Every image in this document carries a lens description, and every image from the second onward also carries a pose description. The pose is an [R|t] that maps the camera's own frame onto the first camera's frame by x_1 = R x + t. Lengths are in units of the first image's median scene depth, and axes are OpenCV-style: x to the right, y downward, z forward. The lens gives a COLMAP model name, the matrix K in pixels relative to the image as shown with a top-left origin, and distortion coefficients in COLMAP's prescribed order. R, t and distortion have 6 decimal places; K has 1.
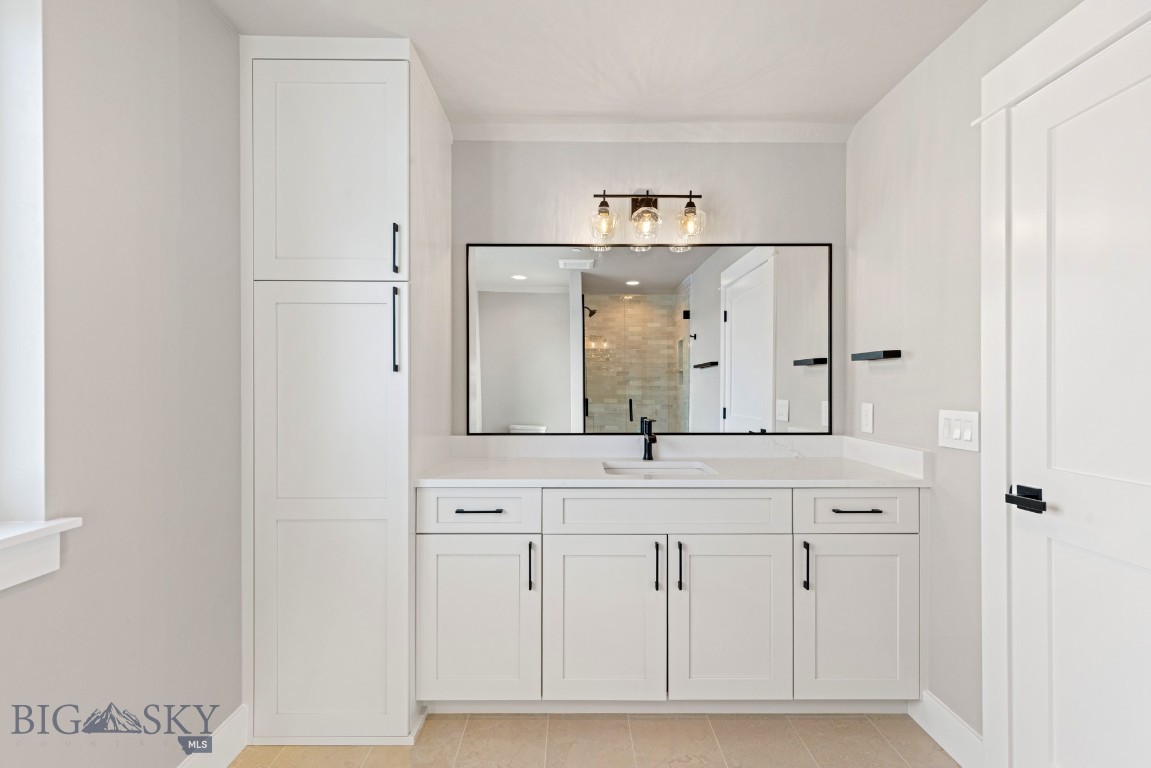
lens RADIAL K [[516.7, 0, 583.1], [0, 516.7, 388.9], [0, 0, 1]] dist [-0.009035, -0.001840]
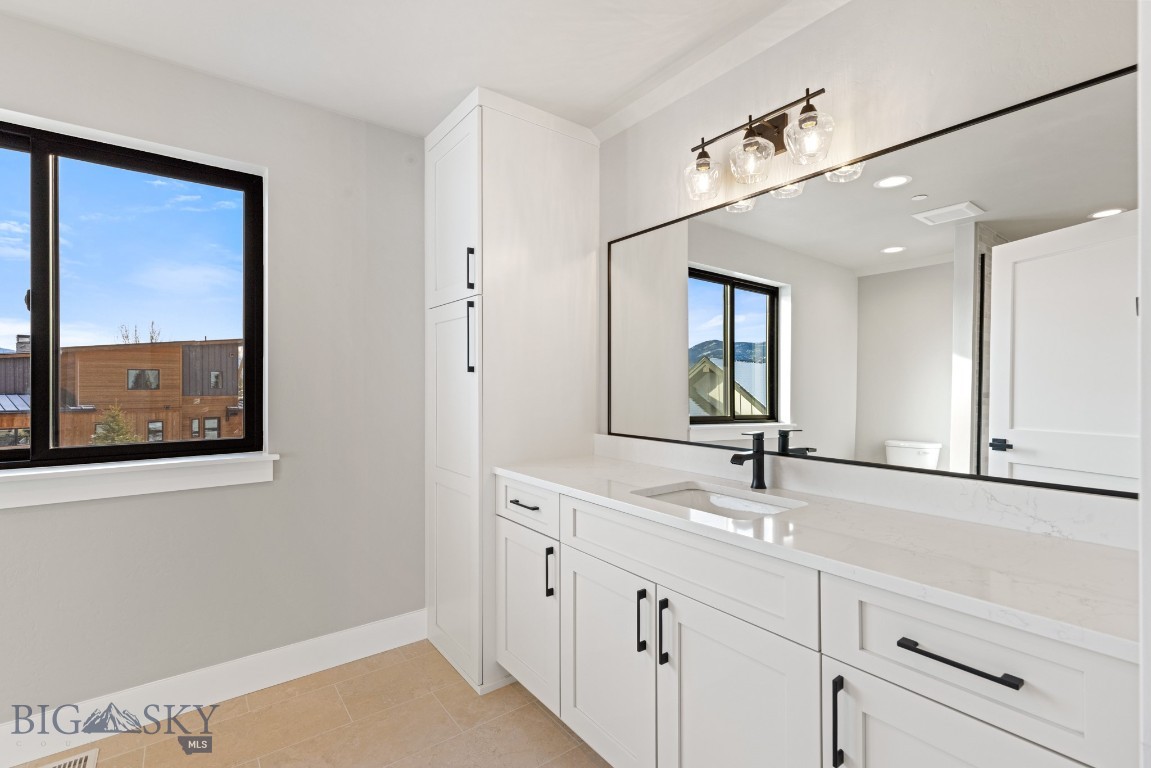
lens RADIAL K [[516.7, 0, 568.7], [0, 516.7, 389.4], [0, 0, 1]] dist [-0.009035, -0.001840]
pose [[0.589525, 0.007569, -0.807714, 0.667597], [-0.010933, 0.999939, 0.001391, 0.001538], [0.807676, 0.008011, 0.589572, 0.442667]]
